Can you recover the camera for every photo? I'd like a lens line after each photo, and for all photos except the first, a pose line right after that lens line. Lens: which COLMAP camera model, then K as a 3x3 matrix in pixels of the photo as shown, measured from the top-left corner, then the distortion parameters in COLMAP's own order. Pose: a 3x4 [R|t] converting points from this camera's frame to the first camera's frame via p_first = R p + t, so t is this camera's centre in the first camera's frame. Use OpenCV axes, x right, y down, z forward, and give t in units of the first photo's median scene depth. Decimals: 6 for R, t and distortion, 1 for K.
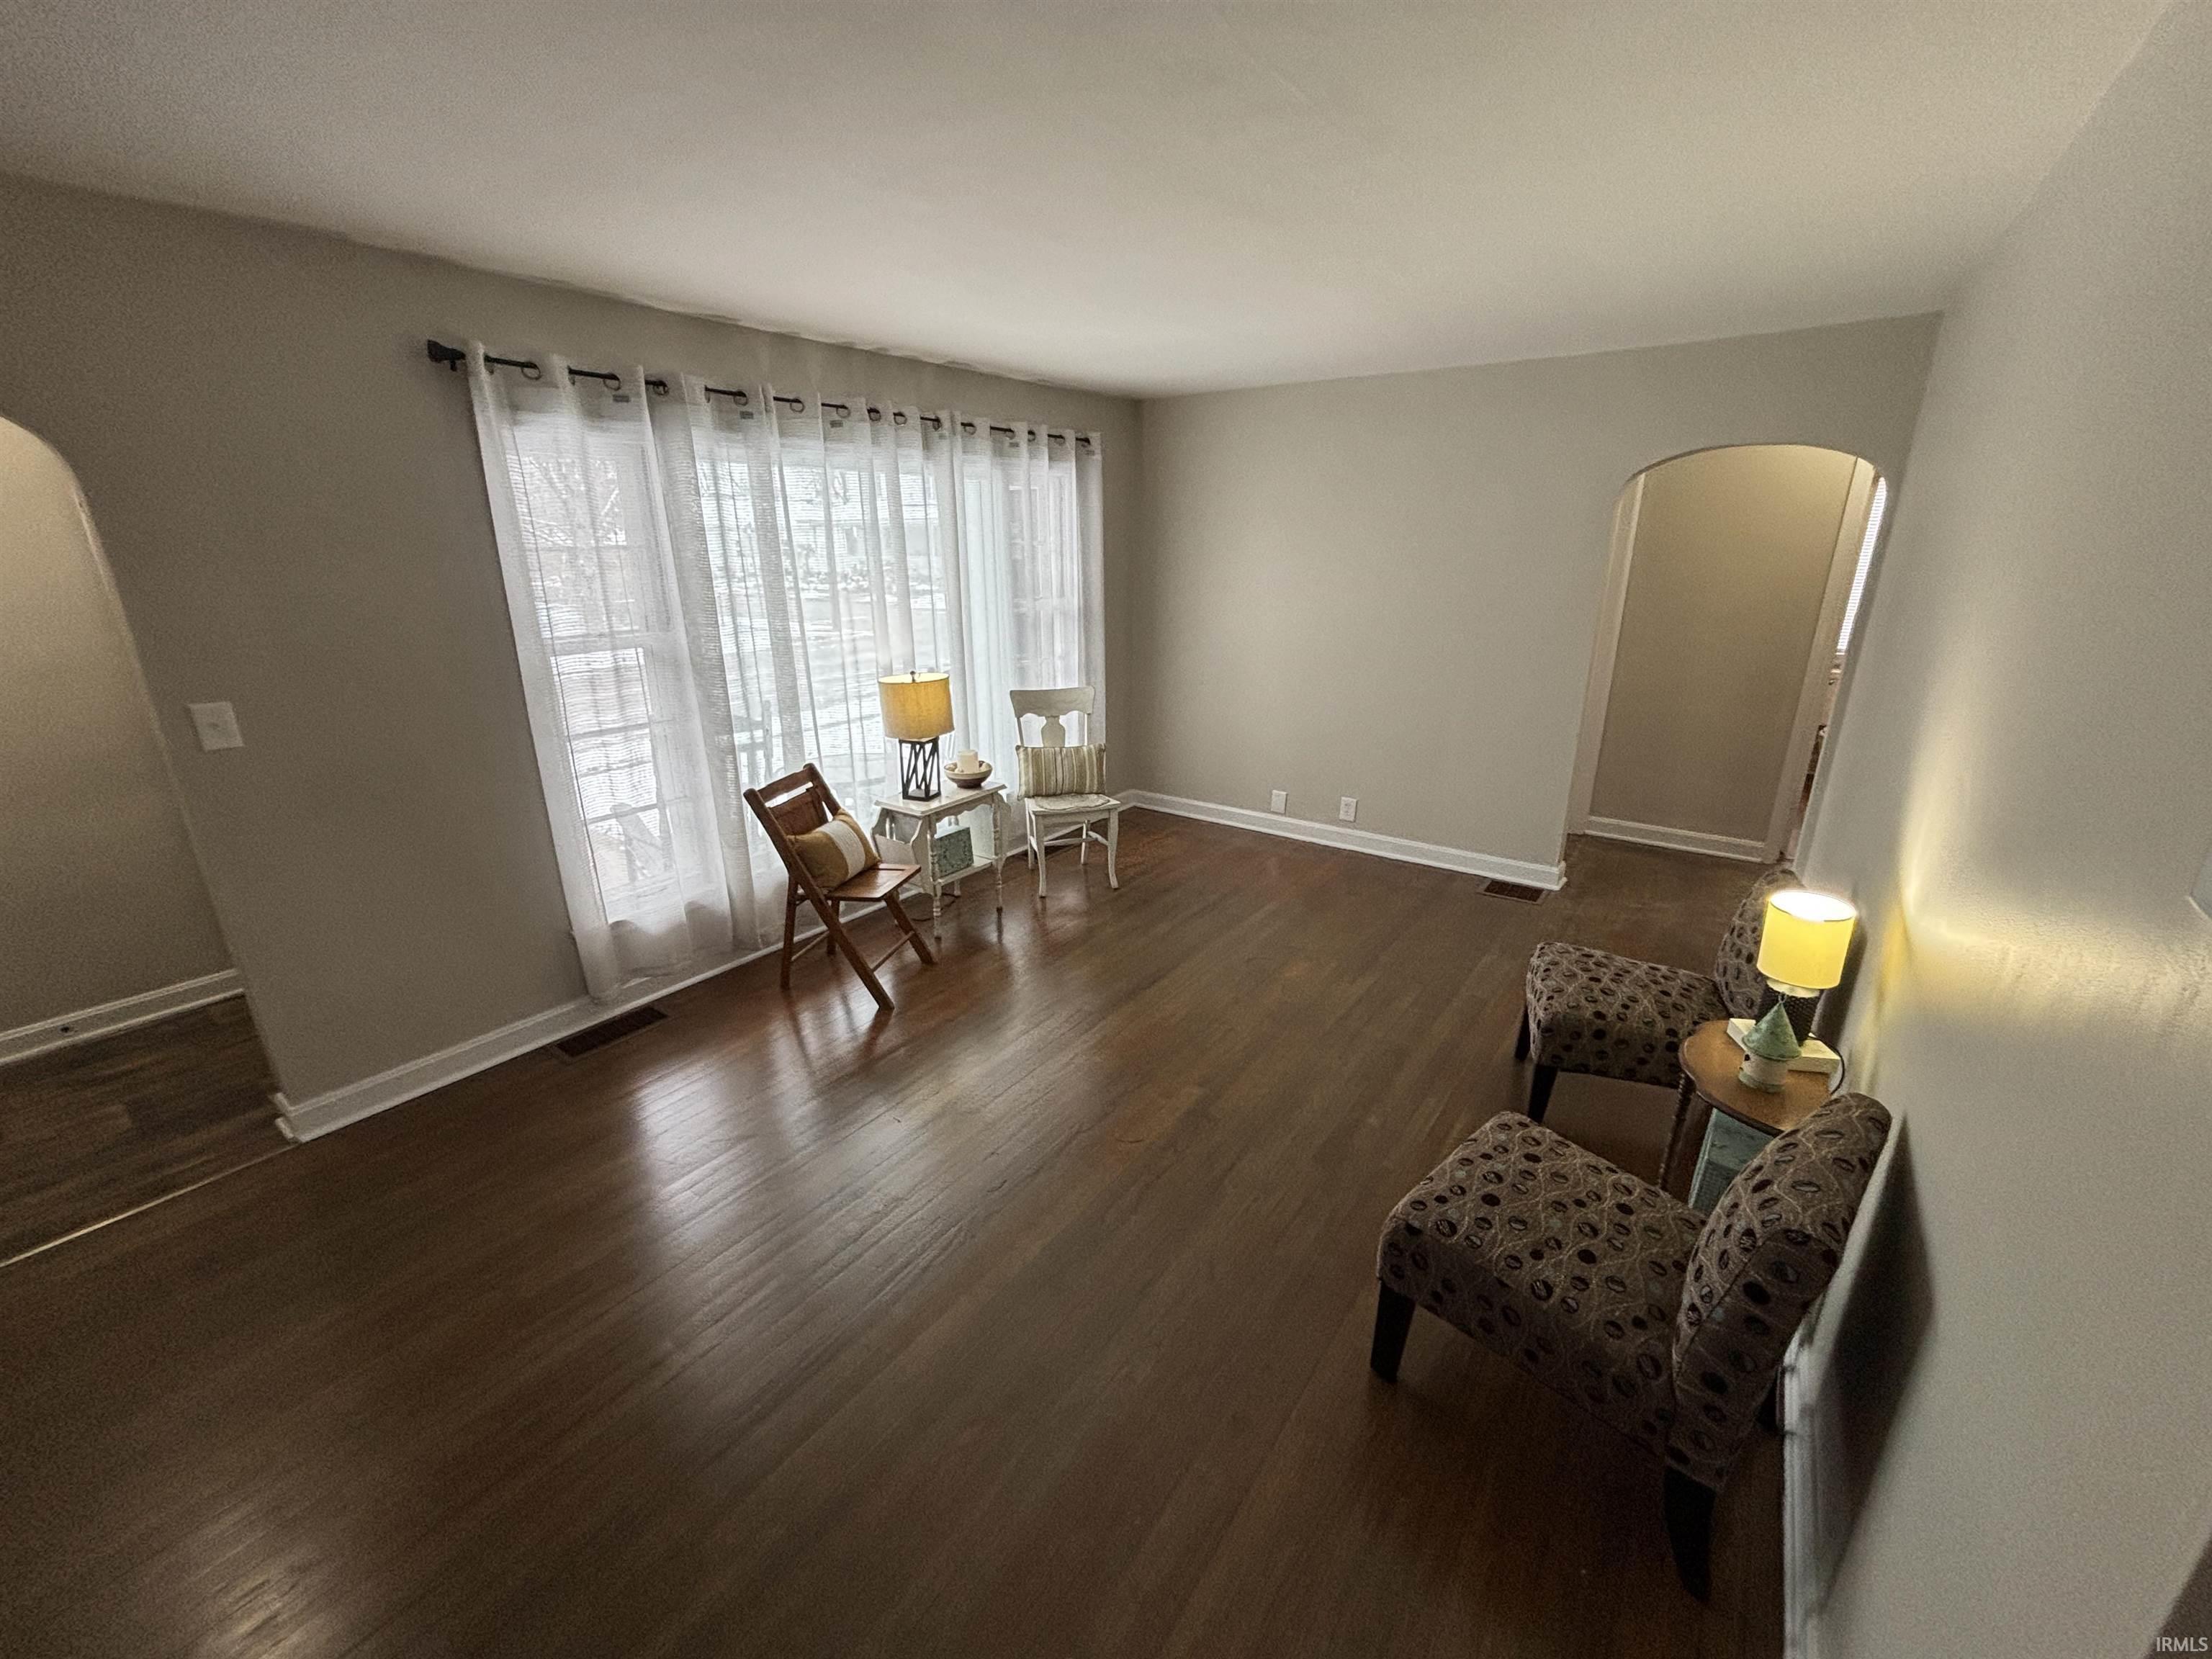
lens RADIAL K [[894.3, 0, 1101.3], [0, 894.3, 832.6], [0, 0, 1]] dist [-0.000884, 0.000606]
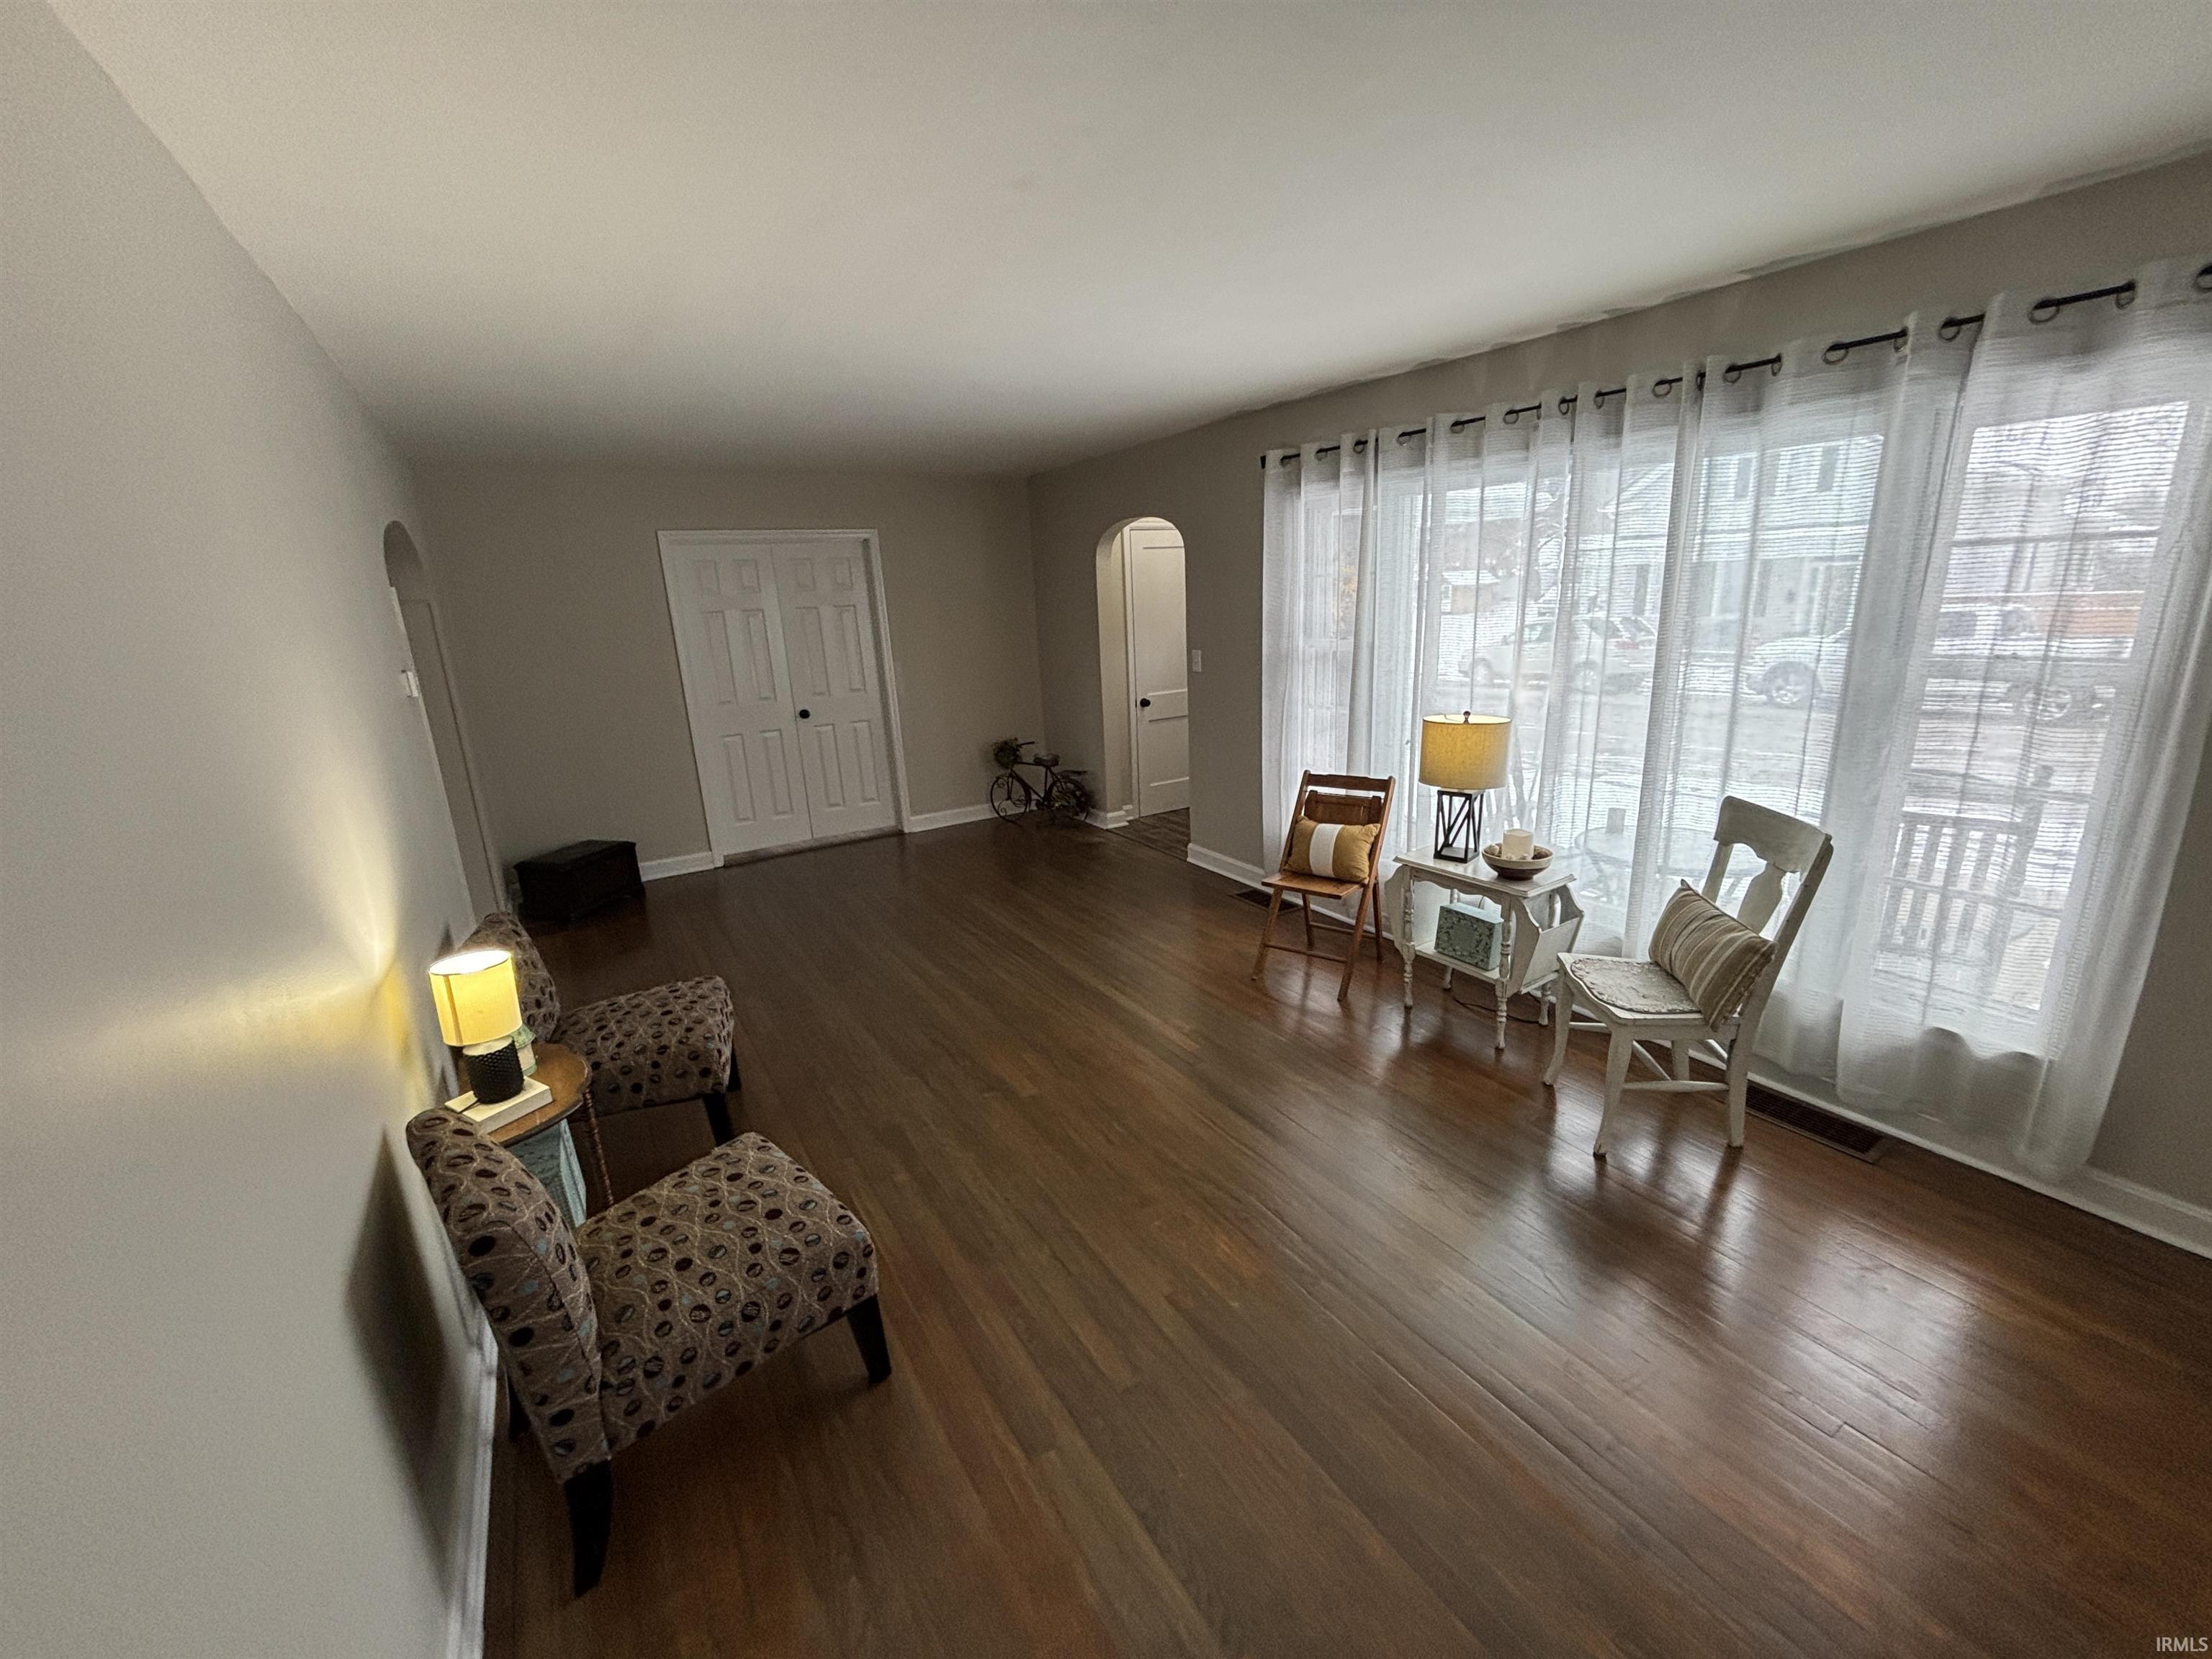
lens RADIAL K [[903.0, 0, 1112.2], [0, 903.0, 828.9], [0, 0, 1]] dist [-0.000730, 0.000177]
pose [[-0.372734, 0.274339, -0.886458, 0.727485], [-0.236363, 0.895719, 0.376590, -0.330804], [0.897330, 0.349894, -0.269021, 0.979426]]
